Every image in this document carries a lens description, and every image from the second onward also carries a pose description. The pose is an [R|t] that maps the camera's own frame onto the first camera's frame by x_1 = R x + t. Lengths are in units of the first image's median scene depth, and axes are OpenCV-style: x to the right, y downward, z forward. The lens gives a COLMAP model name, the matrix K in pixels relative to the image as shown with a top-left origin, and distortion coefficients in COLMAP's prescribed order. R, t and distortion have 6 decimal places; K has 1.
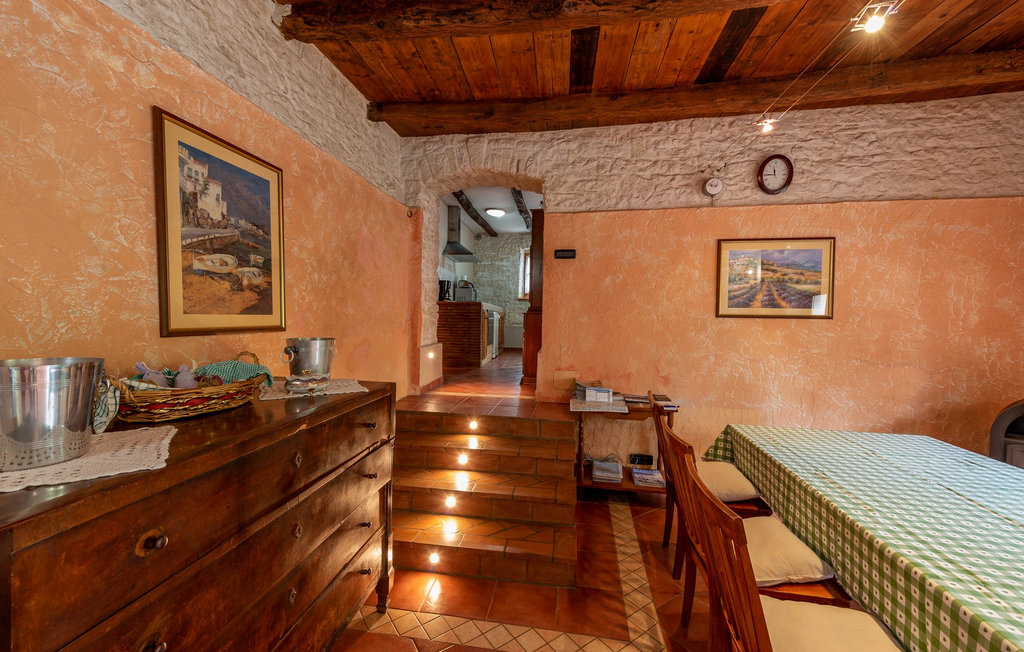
lens RADIAL K [[407.4, 0, 504.6], [0, 407.4, 325.0], [0, 0, 1]] dist [0.012145, -0.001623]
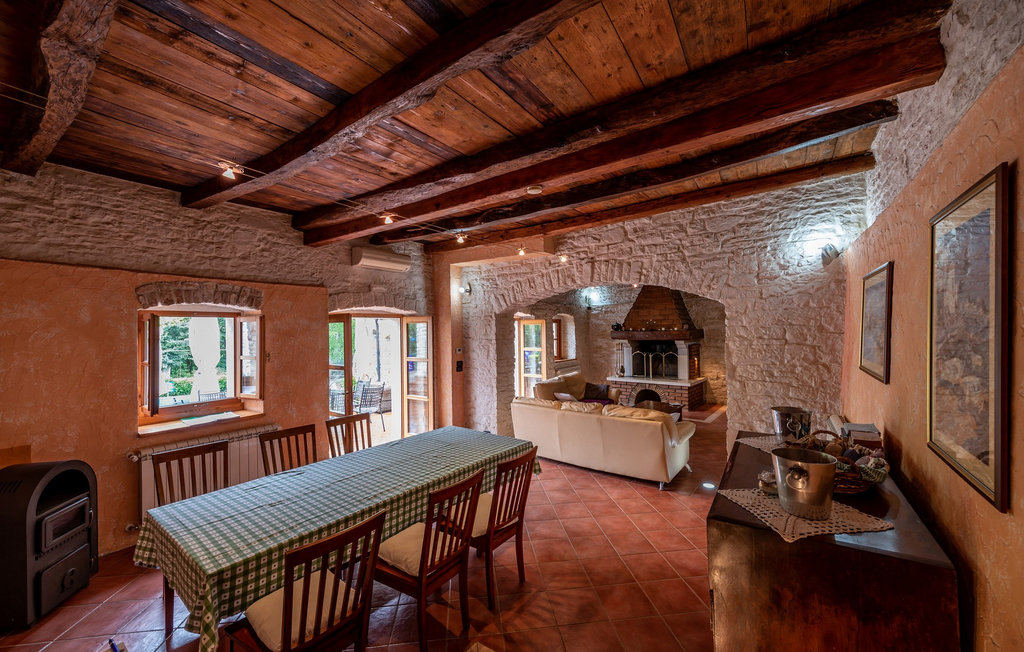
lens RADIAL K [[407.4, 0, 510.8], [0, 407.4, 326.1], [0, 0, 1]] dist [0.012145, -0.001623]
pose [[-0.906855, 0.002792, 0.421434, -0.143846], [0.011094, 0.999790, 0.017247, -0.128500], [-0.421297, 0.020316, -0.906695, 1.042014]]
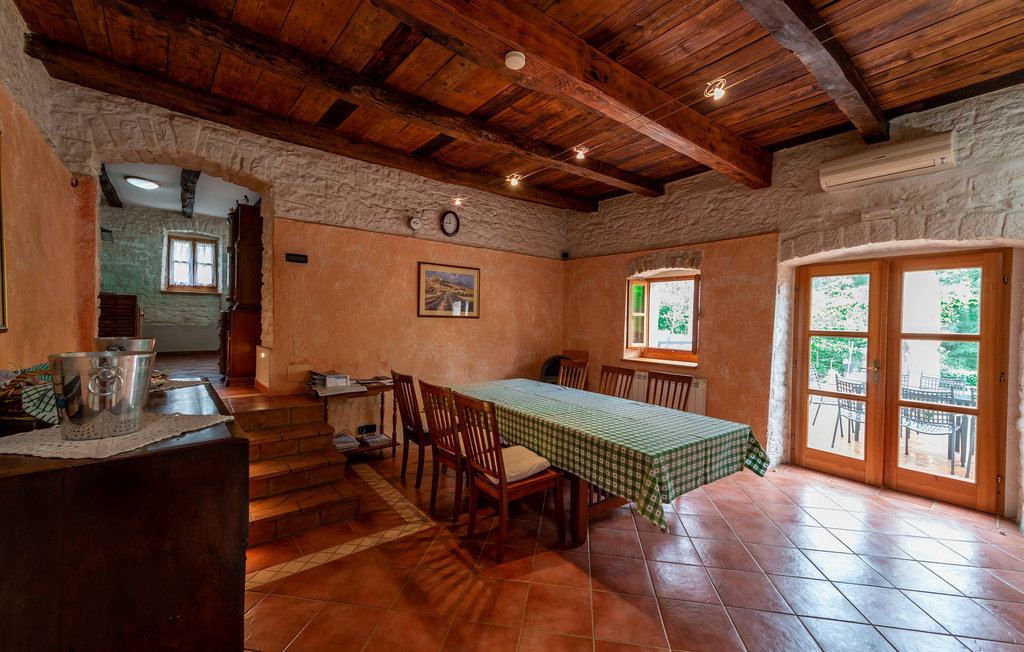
lens RADIAL K [[407.4, 0, 516.5], [0, 407.4, 324.7], [0, 0, 1]] dist [0.012145, -0.001623]
pose [[0.663852, -0.009277, 0.747806, -0.303228], [0.005050, 0.999956, 0.007922, -0.001310], [-0.747847, -0.001483, 0.663870, -0.184679]]
